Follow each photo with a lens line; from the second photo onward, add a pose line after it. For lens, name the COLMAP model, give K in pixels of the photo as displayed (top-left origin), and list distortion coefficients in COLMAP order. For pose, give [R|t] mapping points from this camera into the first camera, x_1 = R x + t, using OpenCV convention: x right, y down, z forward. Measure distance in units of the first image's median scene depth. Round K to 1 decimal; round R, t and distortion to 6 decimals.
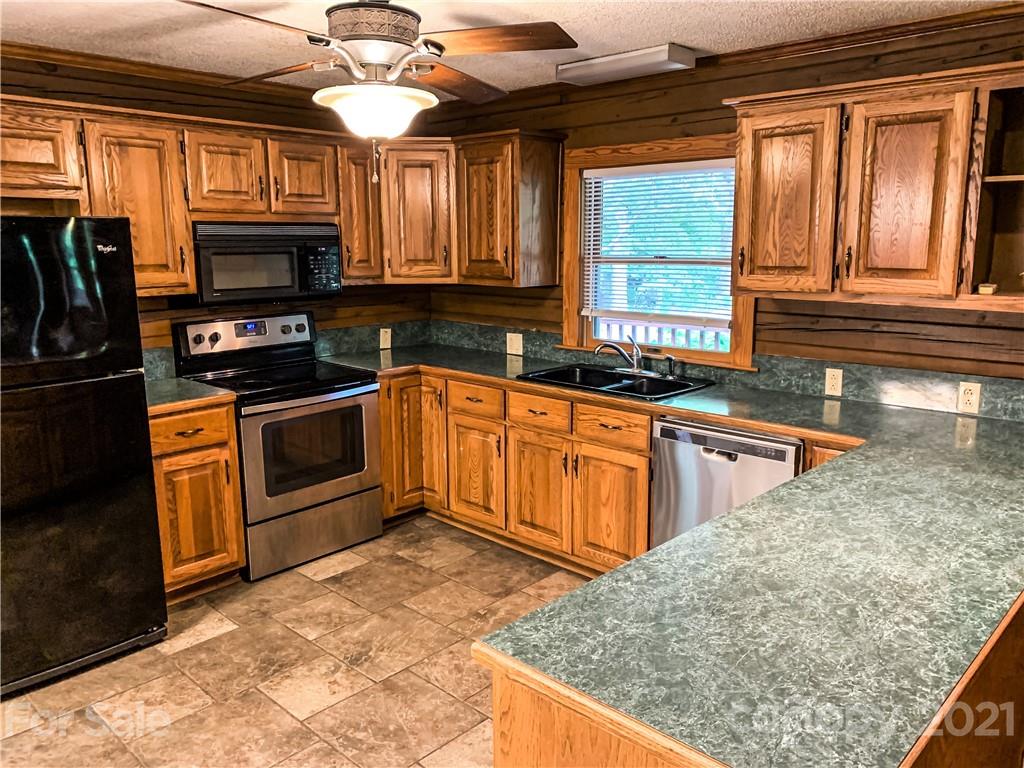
lens RADIAL K [[774.1, 0, 520.9], [0, 774.1, 379.3], [0, 0, 1]] dist [0.076090, -0.098348]
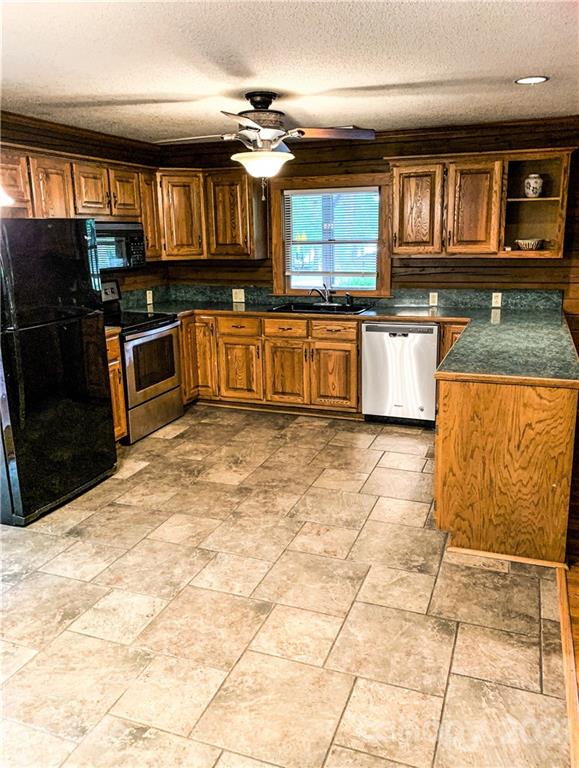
lens RADIAL K [[599.1, 0, 294.5], [0, 599.1, 368.7], [0, 0, 1]] dist [0.084783, -0.135855]
pose [[0.923428, -0.097751, 0.371114, -0.480274], [0.082601, 0.994977, 0.056542, 0.058435], [-0.374777, -0.021558, 0.926864, -0.290638]]
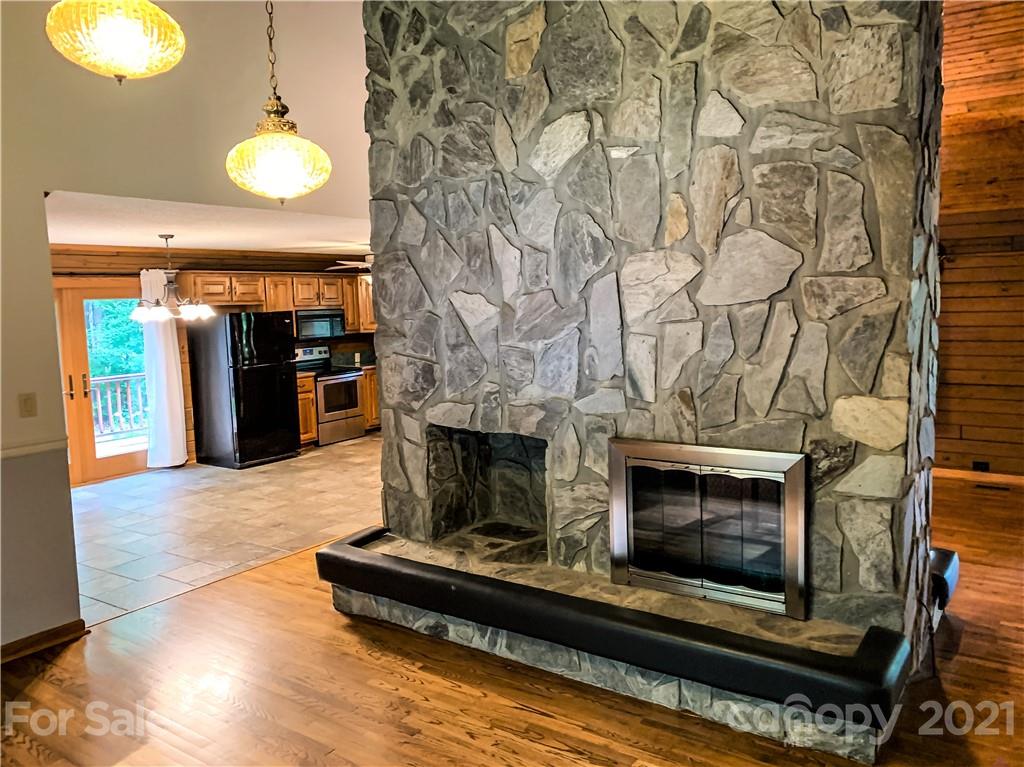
lens RADIAL K [[774.1, 0, 520.9], [0, 774.1, 378.8], [0, 0, 1]] dist [0.076090, -0.098348]
pose [[0.987442, -0.038857, 0.153128, -0.071338], [0.051045, 0.995764, -0.076482, 0.266630], [-0.149507, 0.083338, 0.985242, -1.665665]]
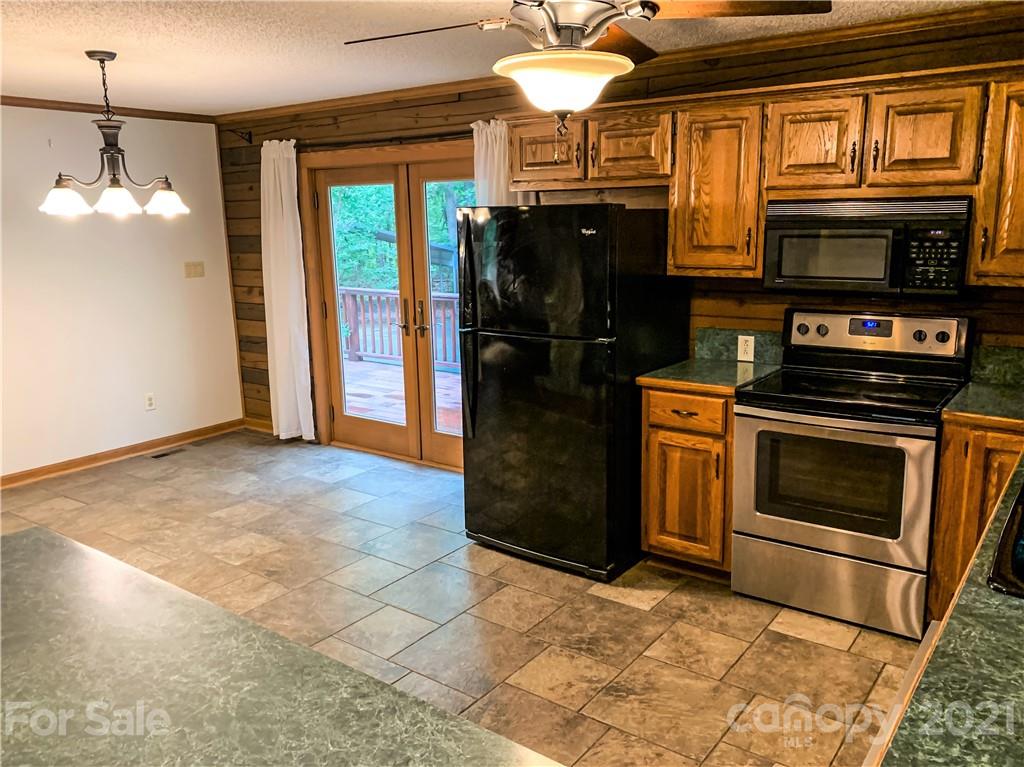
lens RADIAL K [[798.7, 0, 515.0], [0, 798.7, 378.7], [0, 0, 1]] dist [0.084783, -0.135855]
pose [[0.126842, 0.199645, -0.971624, 0.500046], [-0.168403, 0.969650, 0.177255, -0.111782], [0.977523, 0.141141, 0.156614, 0.563861]]
